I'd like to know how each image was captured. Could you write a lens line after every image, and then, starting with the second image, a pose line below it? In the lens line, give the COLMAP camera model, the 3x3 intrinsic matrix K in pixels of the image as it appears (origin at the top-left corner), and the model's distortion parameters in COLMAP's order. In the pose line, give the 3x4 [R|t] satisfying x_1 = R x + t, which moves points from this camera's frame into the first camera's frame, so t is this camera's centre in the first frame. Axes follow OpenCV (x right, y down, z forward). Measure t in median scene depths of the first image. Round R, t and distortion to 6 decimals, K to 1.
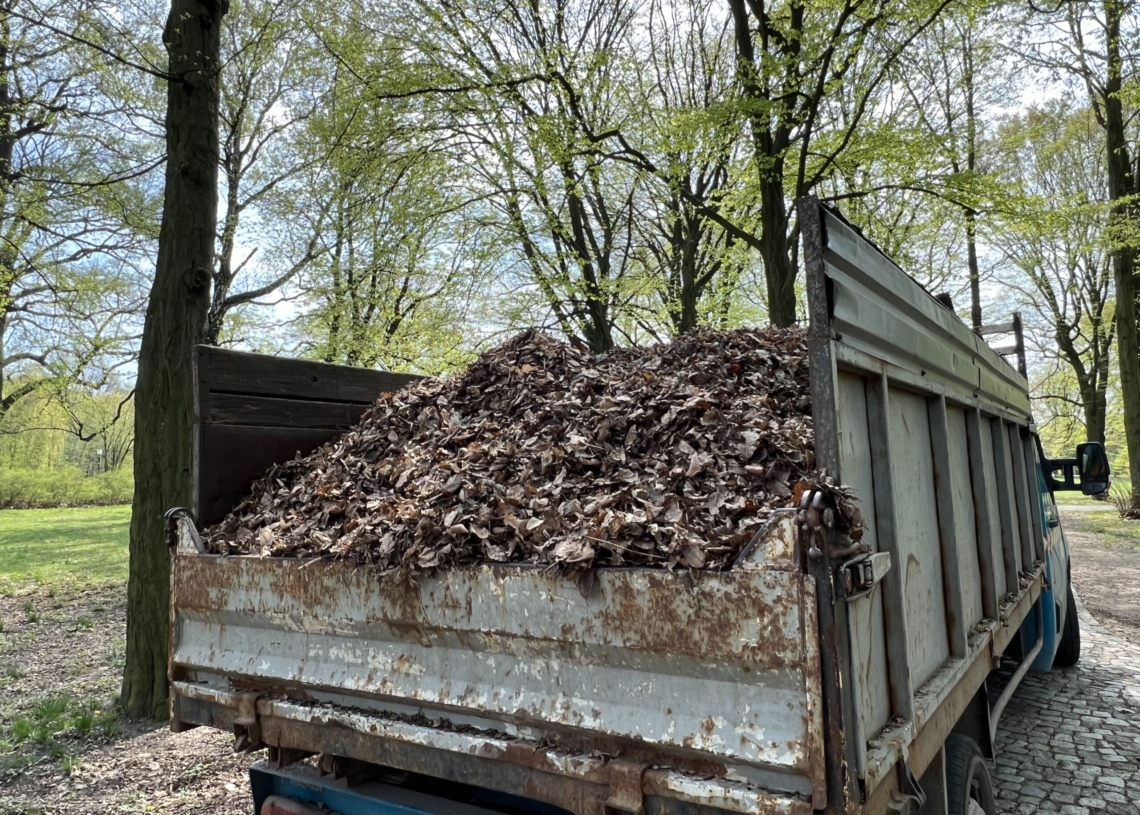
lens RADIAL K [[827.0, 0, 569.1], [0, 827.0, 405.7], [0, 0, 1]] dist [-0.011361, -0.001321]
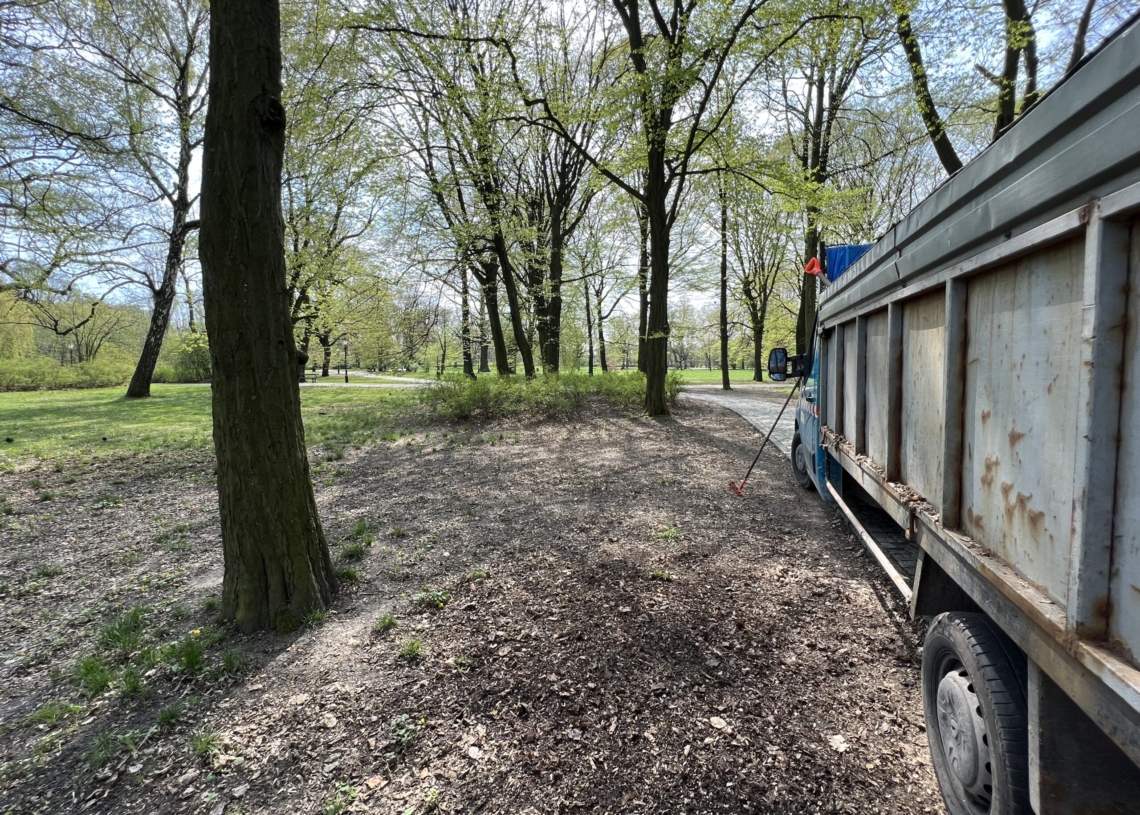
lens RADIAL K [[509.2, 0, 569.0], [0, 509.2, 404.9], [0, 0, 1]] dist [0.000668, 0.000258]
pose [[0.966043, -0.011557, 0.258124, -0.116200], [-0.028044, 0.988407, 0.149212, 0.020881], [-0.256856, -0.151384, 0.954520, 0.153081]]
